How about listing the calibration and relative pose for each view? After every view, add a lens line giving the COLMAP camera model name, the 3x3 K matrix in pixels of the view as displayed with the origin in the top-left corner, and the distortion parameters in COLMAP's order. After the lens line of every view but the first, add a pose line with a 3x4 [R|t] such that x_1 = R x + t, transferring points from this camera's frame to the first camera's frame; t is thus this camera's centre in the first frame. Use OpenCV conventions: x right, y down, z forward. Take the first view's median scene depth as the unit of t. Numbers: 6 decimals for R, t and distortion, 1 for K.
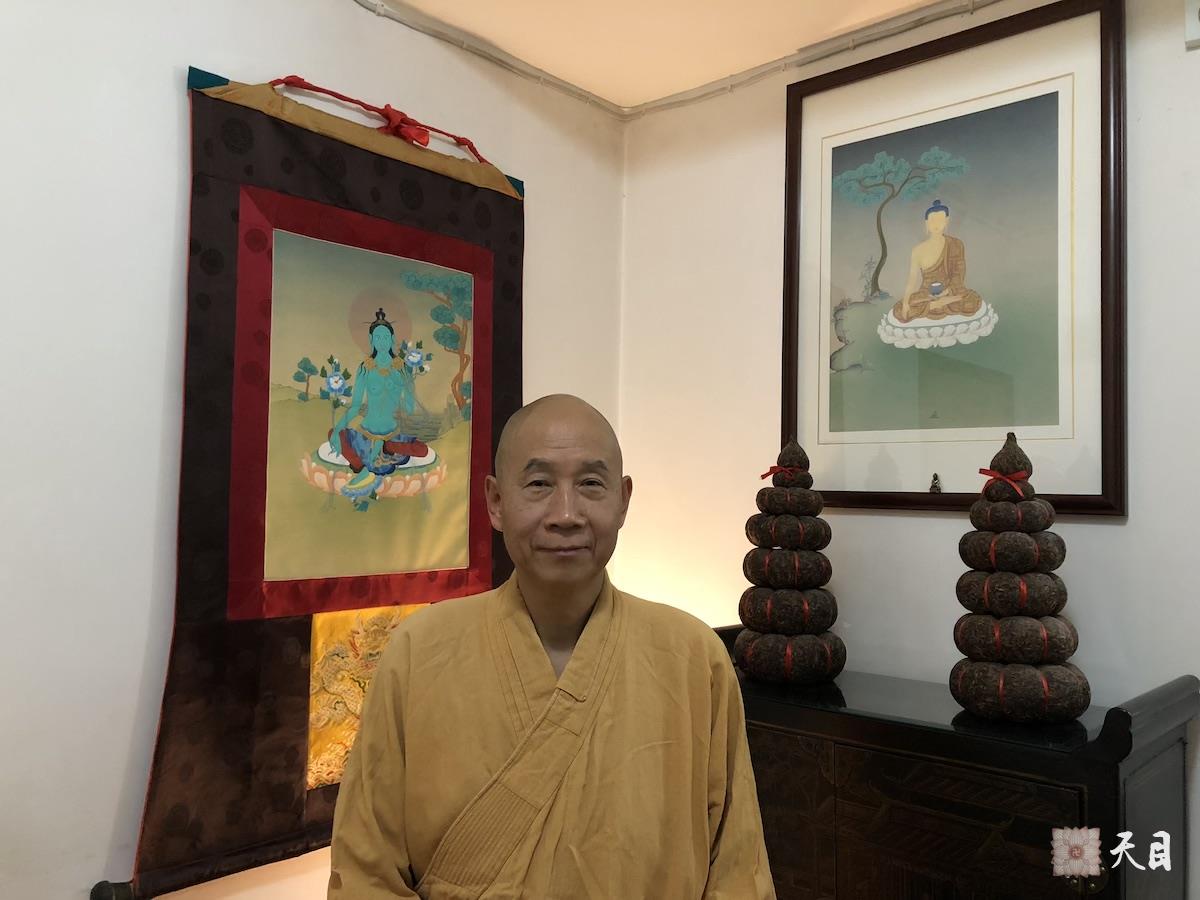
lens RADIAL K [[1043.4, 0, 601.0], [0, 1043.4, 433.9], [0, 0, 1]] dist [0.067669, -0.057346]
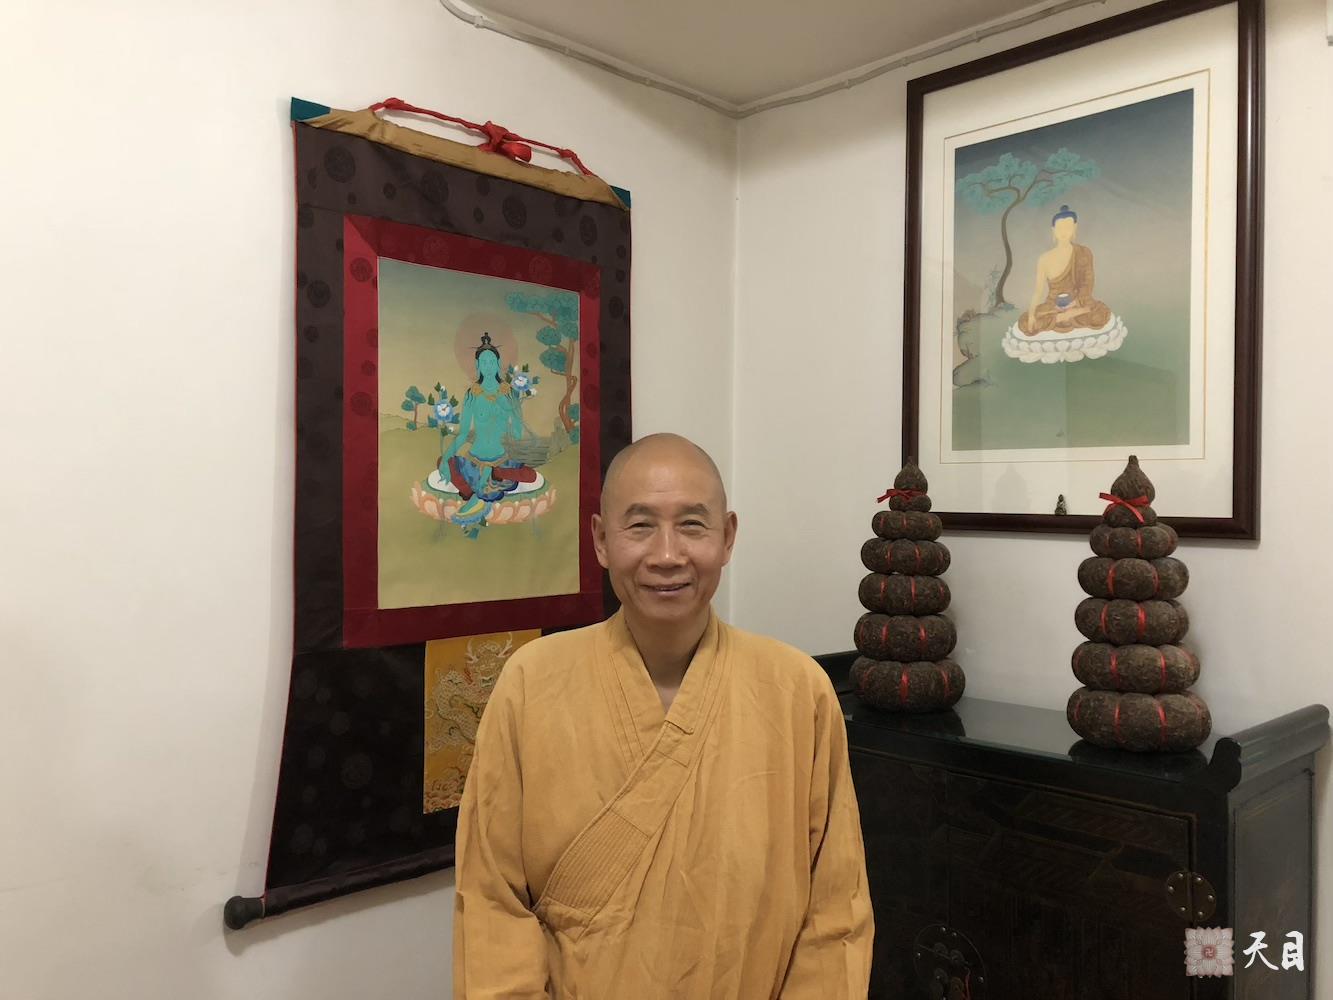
lens RADIAL K [[1159.1, 0, 659.9], [0, 1159.1, 487.2], [0, 0, 1]] dist [0.067669, -0.057346]
pose [[0.998156, -0.010638, -0.059757, 0.016292], [0.013845, 0.998471, 0.053516, -0.031276], [0.059096, -0.054245, 0.996777, -0.086335]]
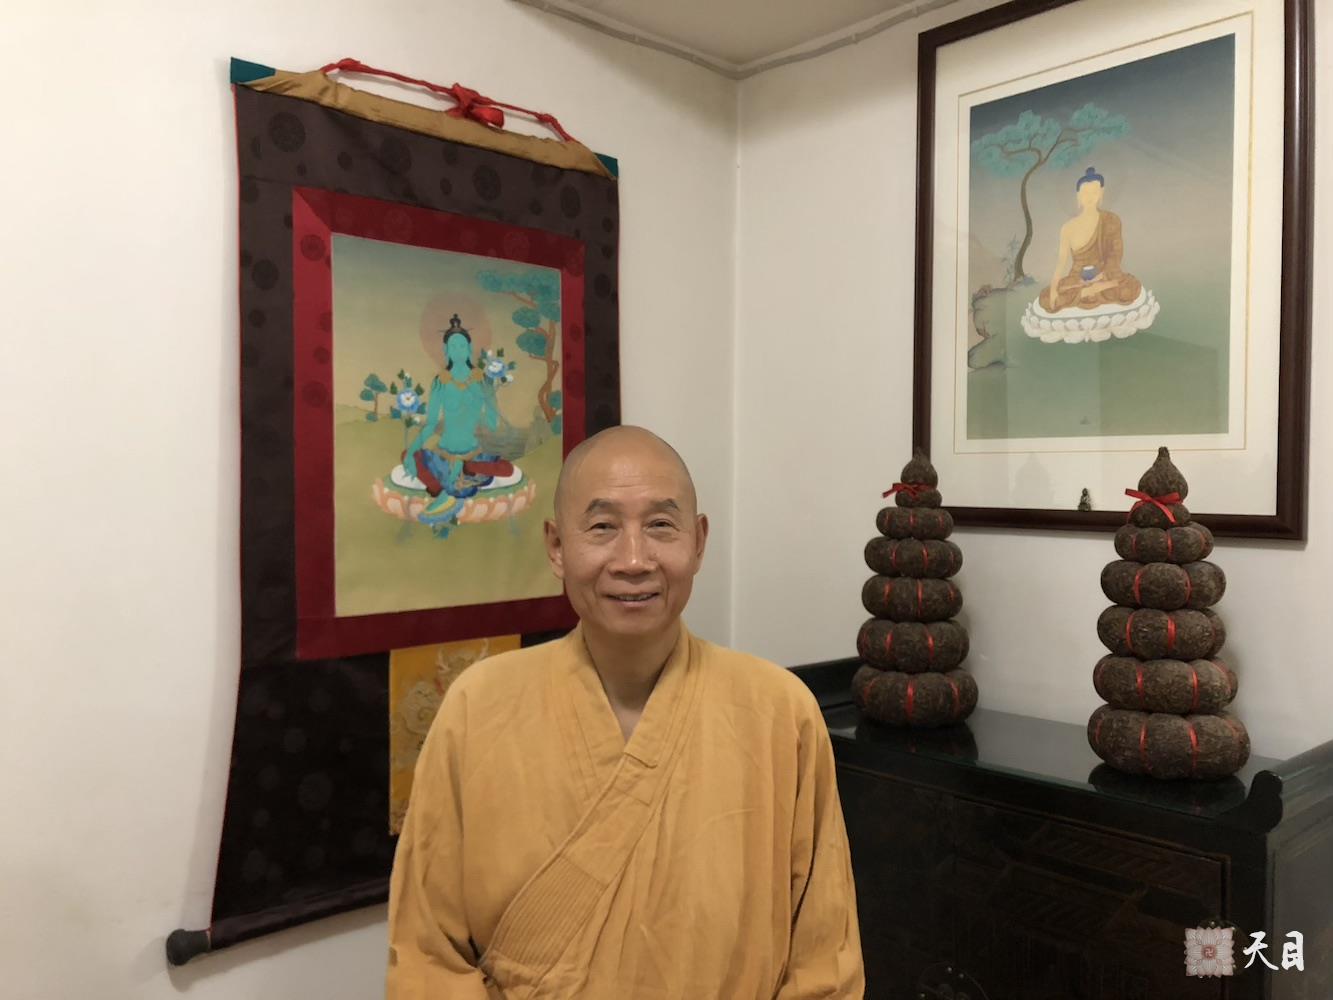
lens RADIAL K [[1159.1, 0, 663.7], [0, 1159.1, 489.6], [0, 0, 1]] dist [0.067669, -0.057346]
pose [[0.995883, -0.013484, -0.089644, 0.057476], [0.020153, 0.997061, 0.073917, -0.039877], [0.088384, -0.075419, 0.993227, 0.005667]]
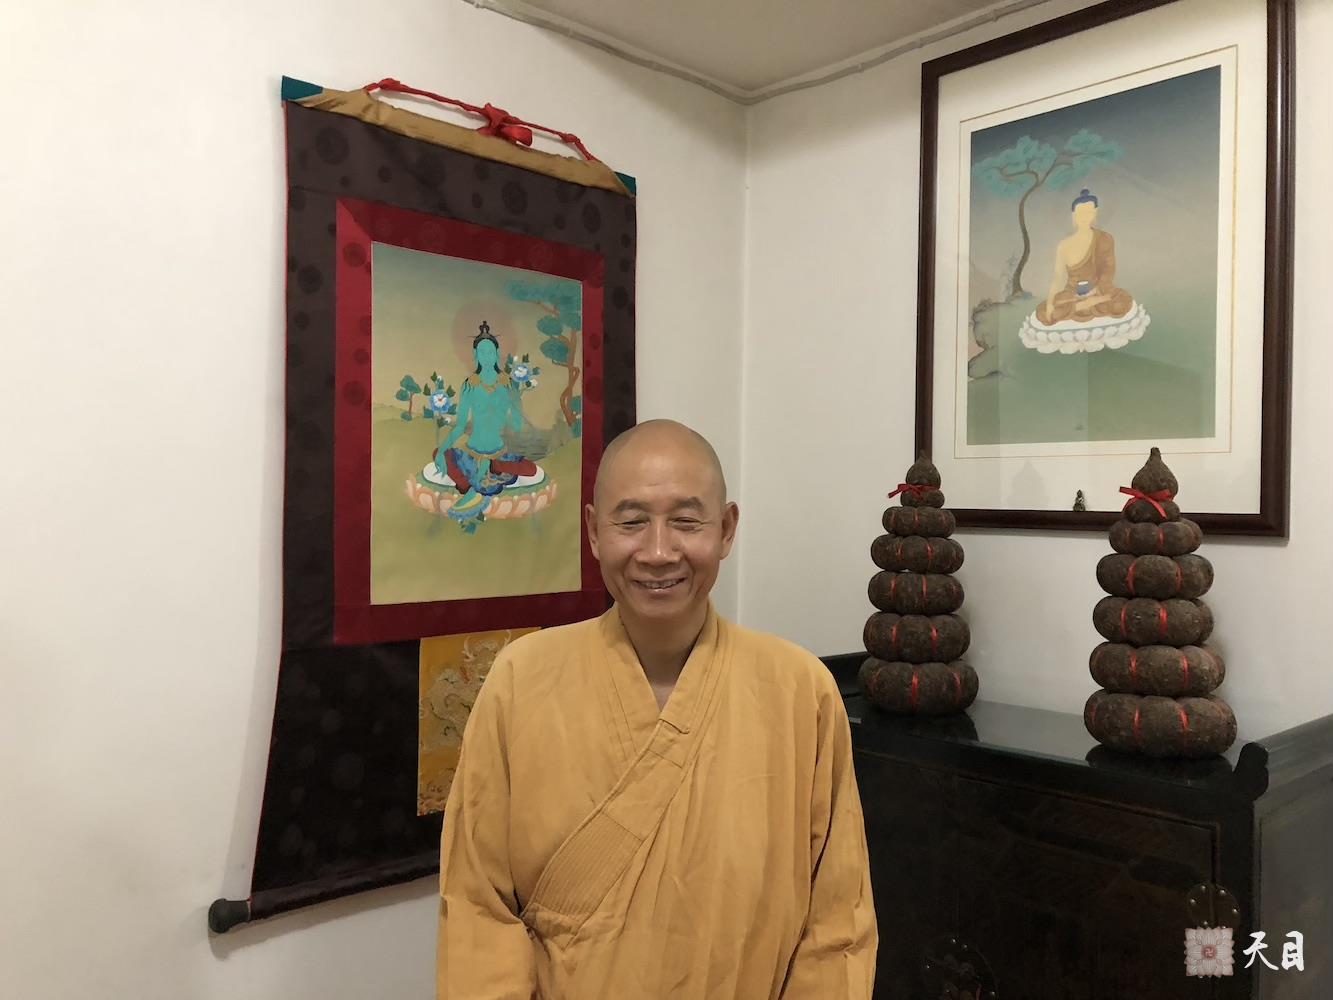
lens RADIAL K [[1159.1, 0, 658.5], [0, 1159.1, 494.3], [0, 0, 1]] dist [0.067669, -0.057346]
pose [[0.996945, -0.006308, -0.077858, 0.029480], [0.010496, 0.998512, 0.053504, -0.017560], [0.077405, -0.054158, 0.995528, -0.051863]]
